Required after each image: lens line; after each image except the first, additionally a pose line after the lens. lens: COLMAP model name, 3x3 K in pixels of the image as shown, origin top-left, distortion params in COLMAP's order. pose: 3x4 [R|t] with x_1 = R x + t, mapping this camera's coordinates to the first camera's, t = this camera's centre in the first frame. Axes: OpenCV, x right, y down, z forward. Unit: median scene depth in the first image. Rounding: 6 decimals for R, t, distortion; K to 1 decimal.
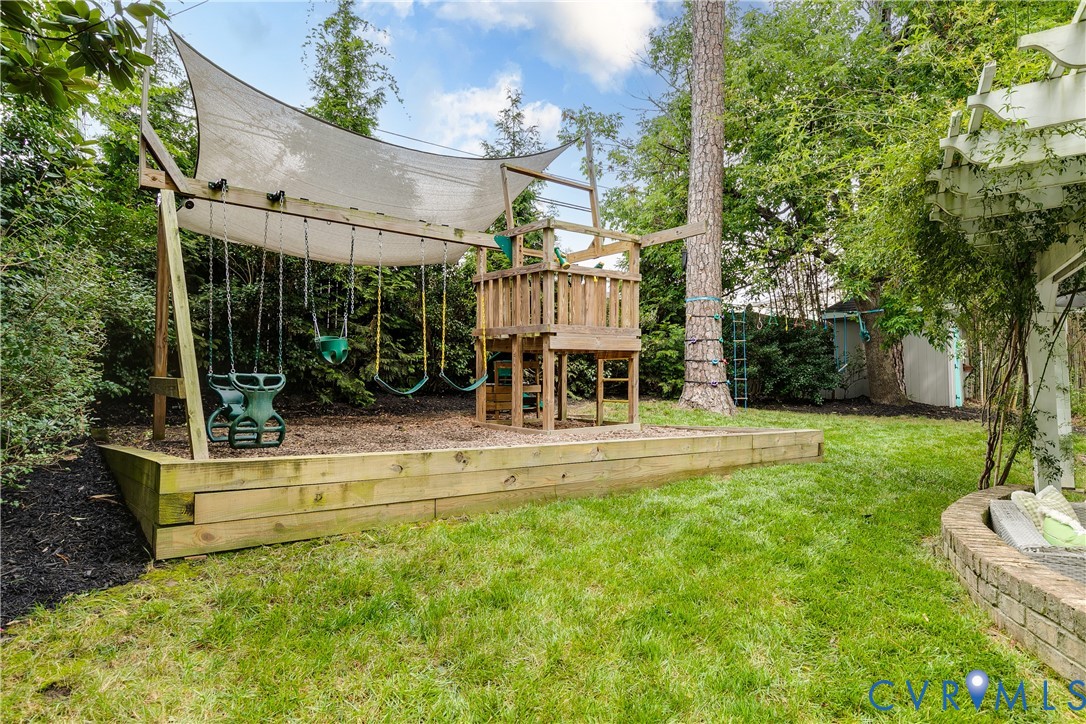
lens RADIAL K [[622.7, 0, 548.1], [0, 622.7, 395.5], [0, 0, 1]] dist [-0.001436, -0.000250]
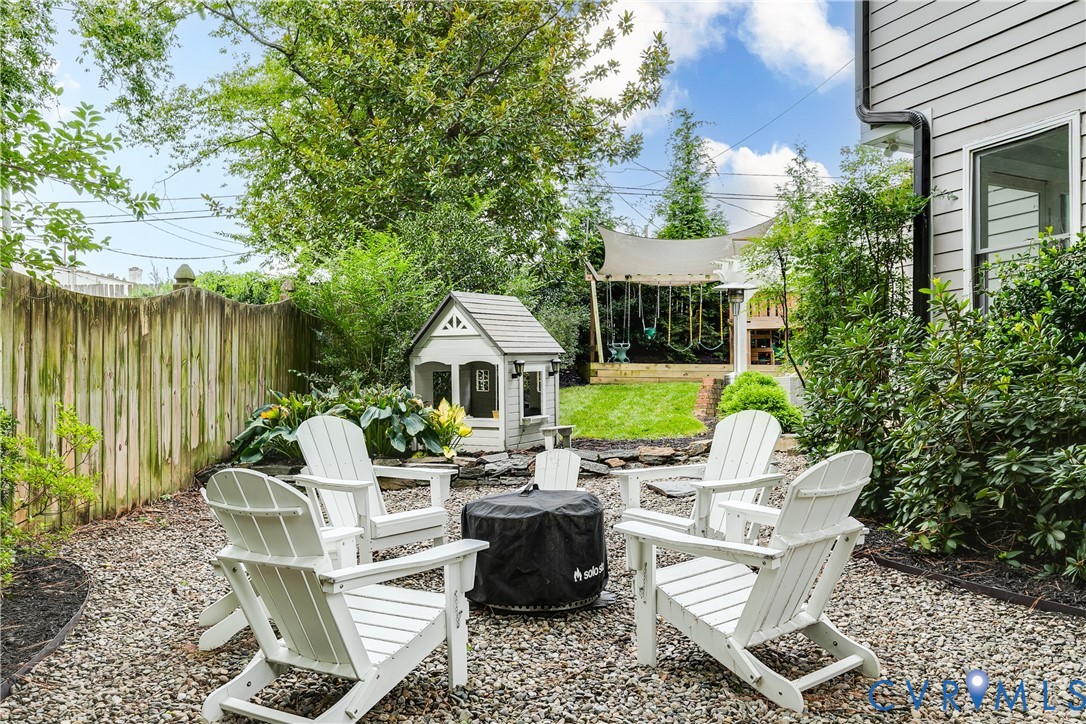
lens RADIAL K [[937.5, 0, 542.9], [0, 937.5, 363.4], [0, 0, 1]] dist [0.000263, -0.000032]
pose [[0.821610, -0.007175, -0.570005, 1.604663], [-0.005917, 0.999760, -0.021113, 0.143121], [0.570019, 0.020720, 0.821370, -2.587548]]
